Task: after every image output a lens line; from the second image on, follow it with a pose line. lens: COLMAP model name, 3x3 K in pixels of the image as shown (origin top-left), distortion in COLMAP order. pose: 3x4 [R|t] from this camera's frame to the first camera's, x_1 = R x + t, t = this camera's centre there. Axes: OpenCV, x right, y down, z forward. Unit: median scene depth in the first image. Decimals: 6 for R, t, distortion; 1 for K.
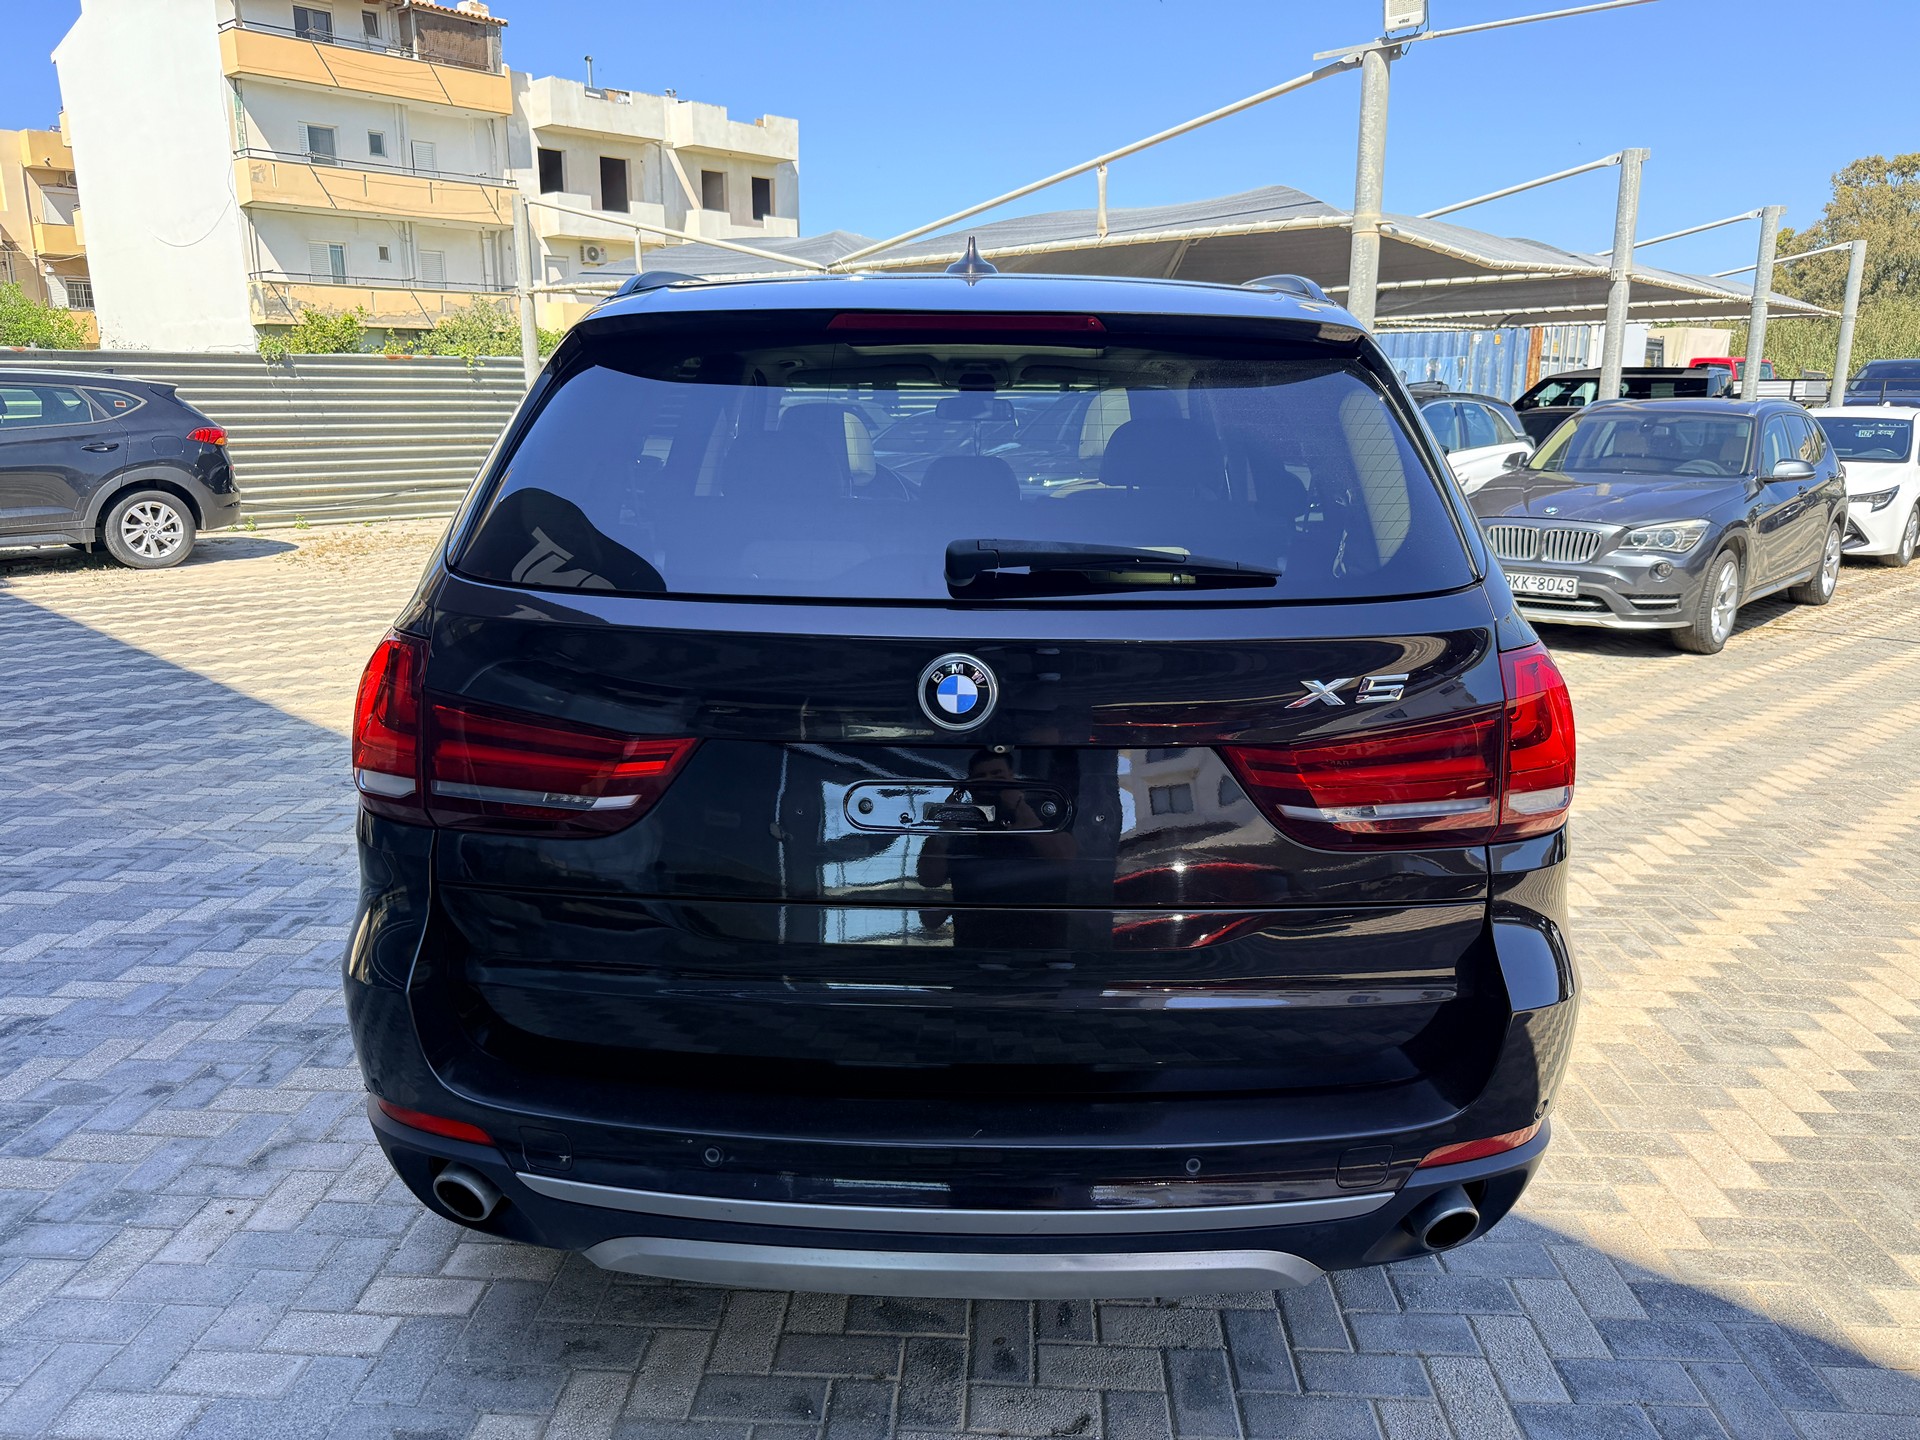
lens RADIAL K [[1370.7, 0, 955.7], [0, 1370.7, 713.2], [0, 0, 1]] dist [-0.003695, -0.004038]
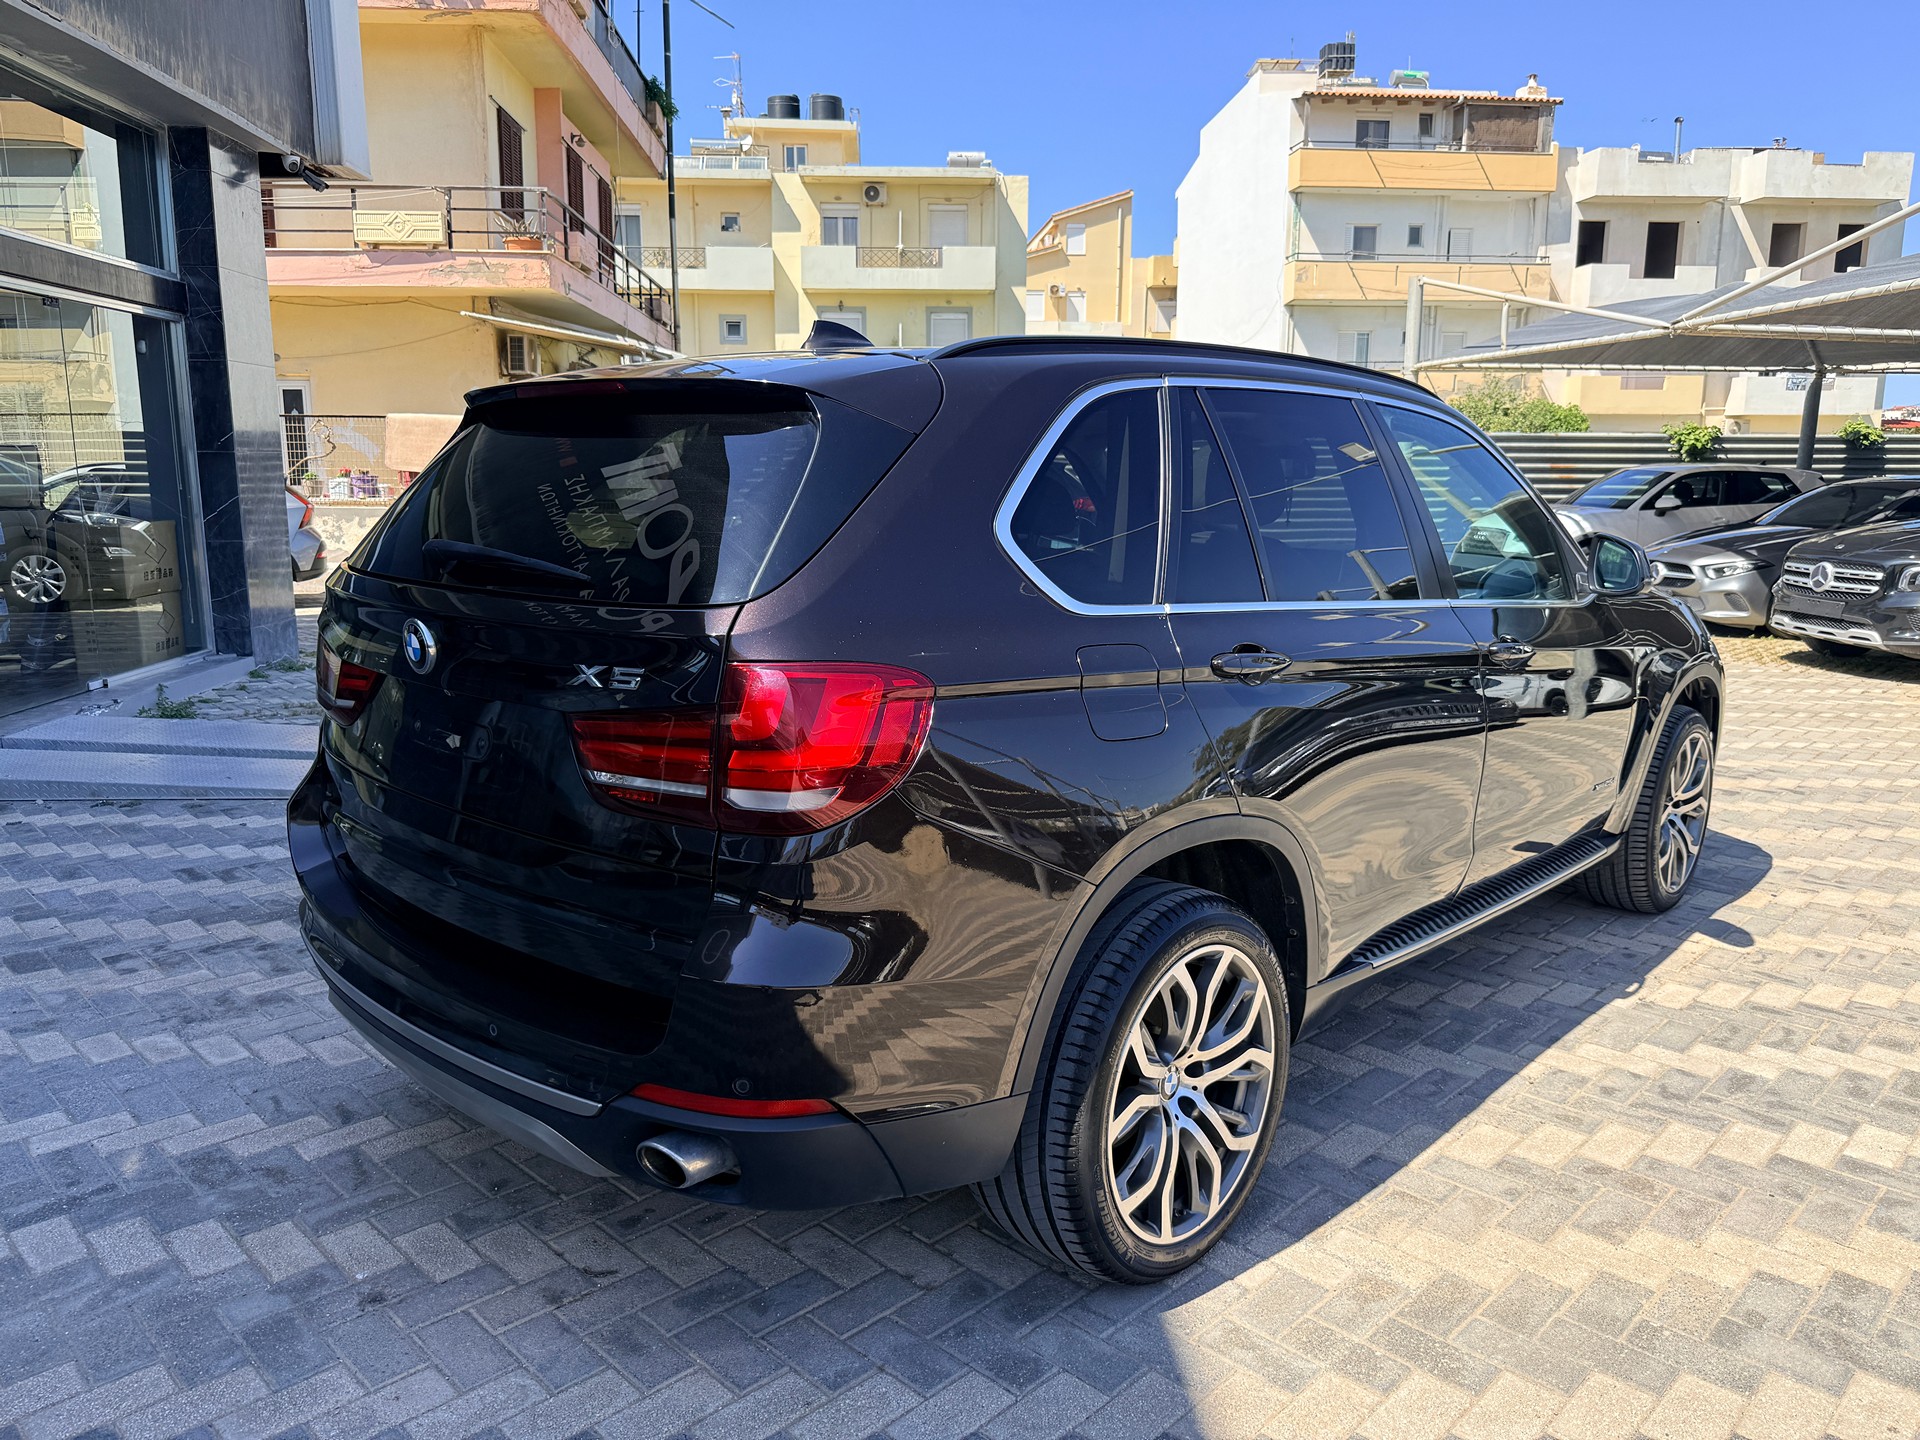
lens RADIAL K [[1365.5, 0, 957.1], [0, 1365.5, 712.5], [0, 0, 1]] dist [0.001498, -0.010352]
pose [[0.740039, 0.117022, -0.662305, 0.058748], [-0.152790, 0.988251, 0.003891, -0.001657], [0.654979, 0.098314, 0.749224, 0.012979]]
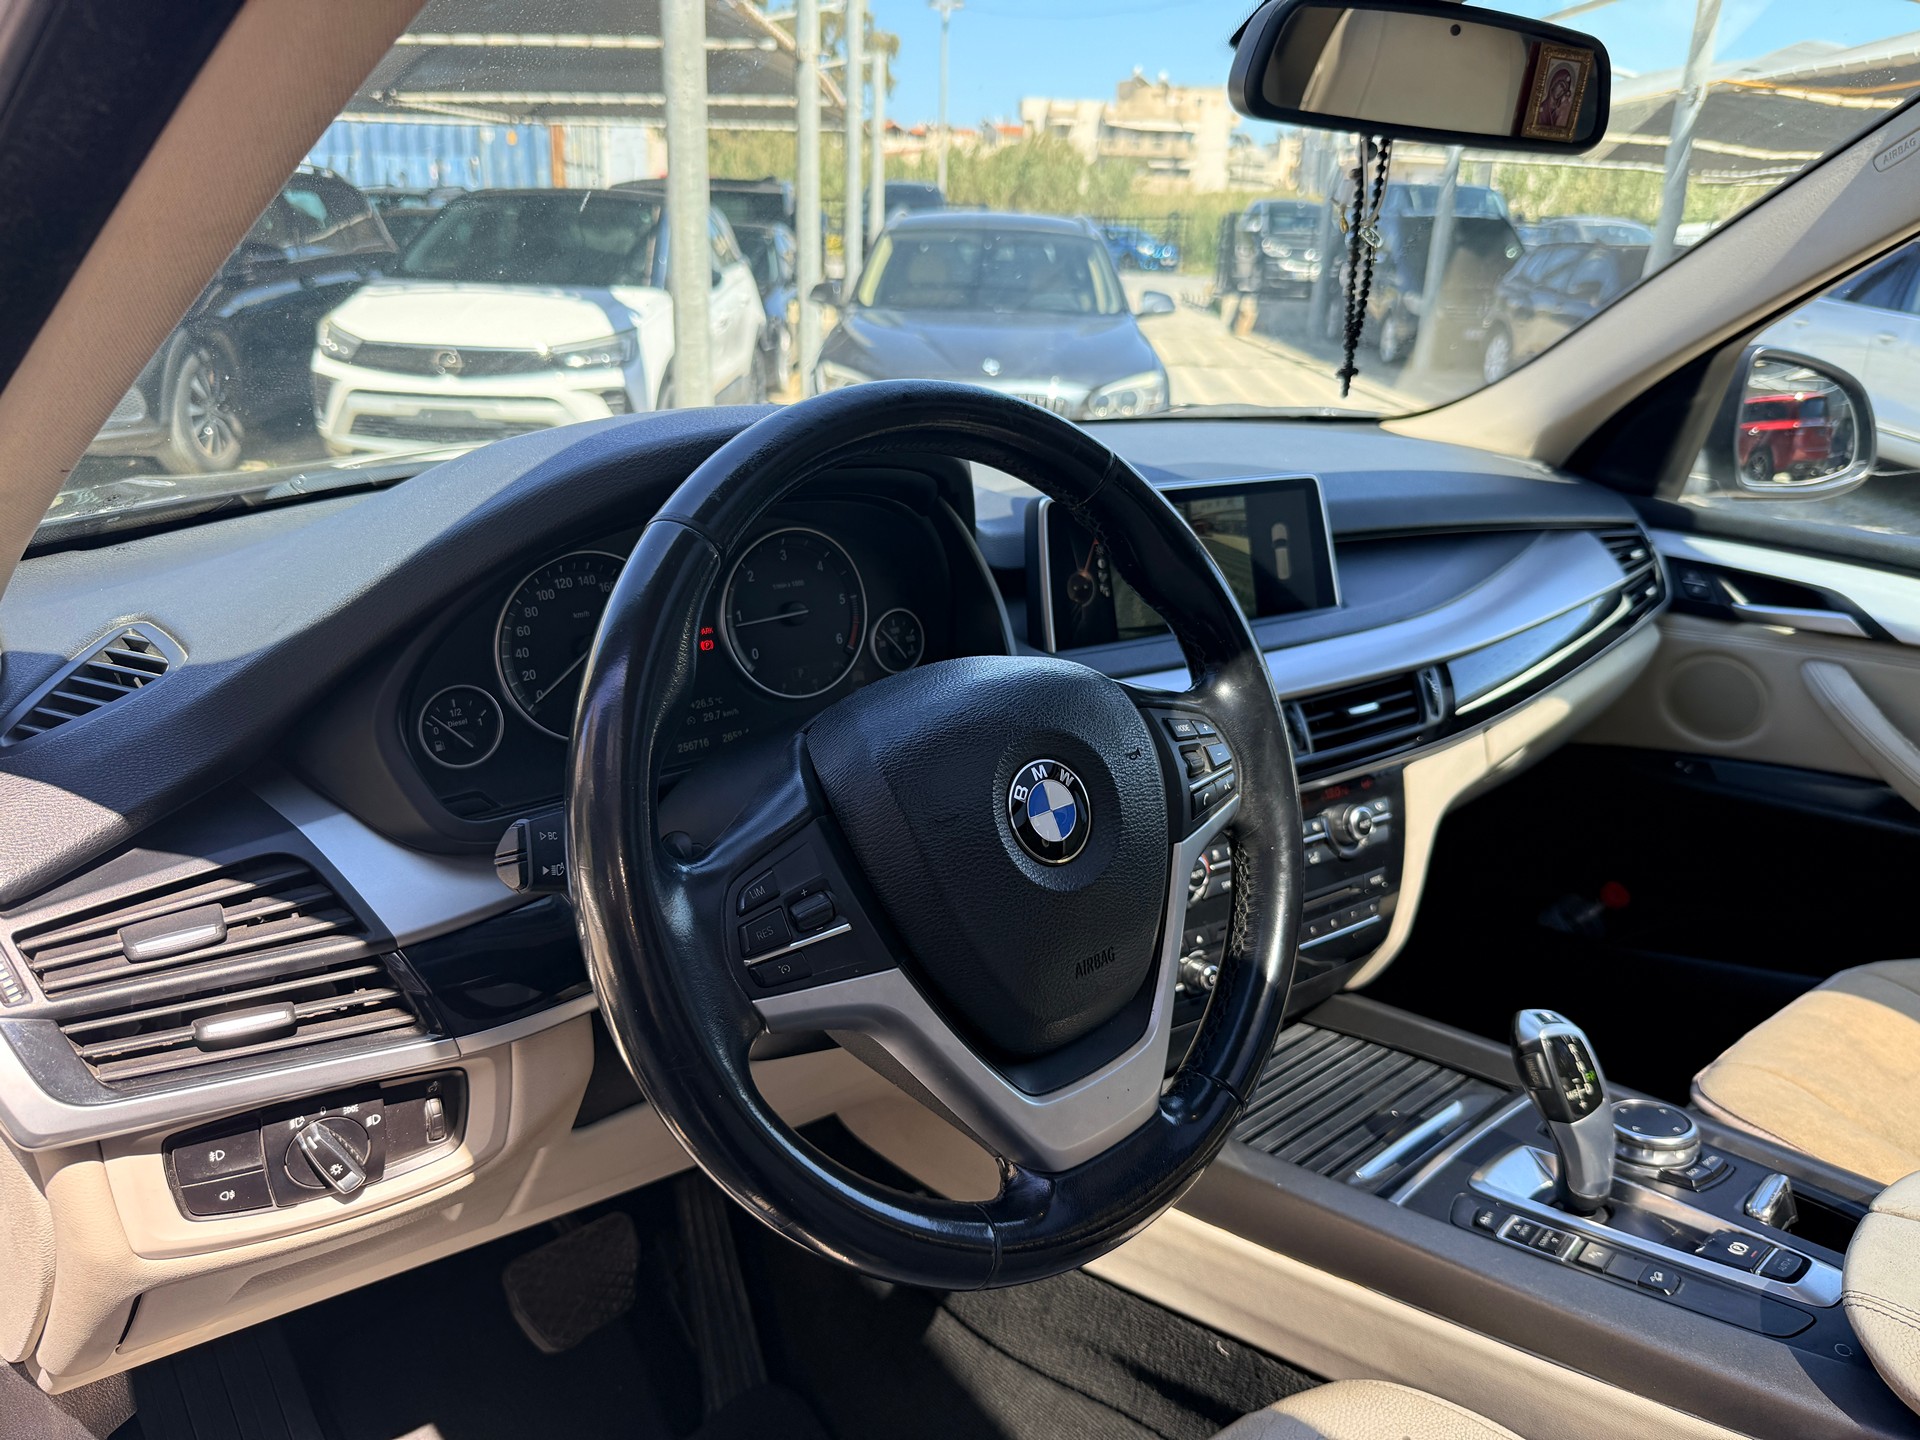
lens RADIAL K [[1375.8, 0, 962.4], [0, 1375.8, 728.1], [0, 0, 1]] dist [0.061693, -0.130181]
pose [[0.734981, -0.208953, 0.645090, -0.019785], [0.123975, 0.976711, 0.175119, -0.020038], [-0.666658, -0.048734, 0.743769, 0.100877]]
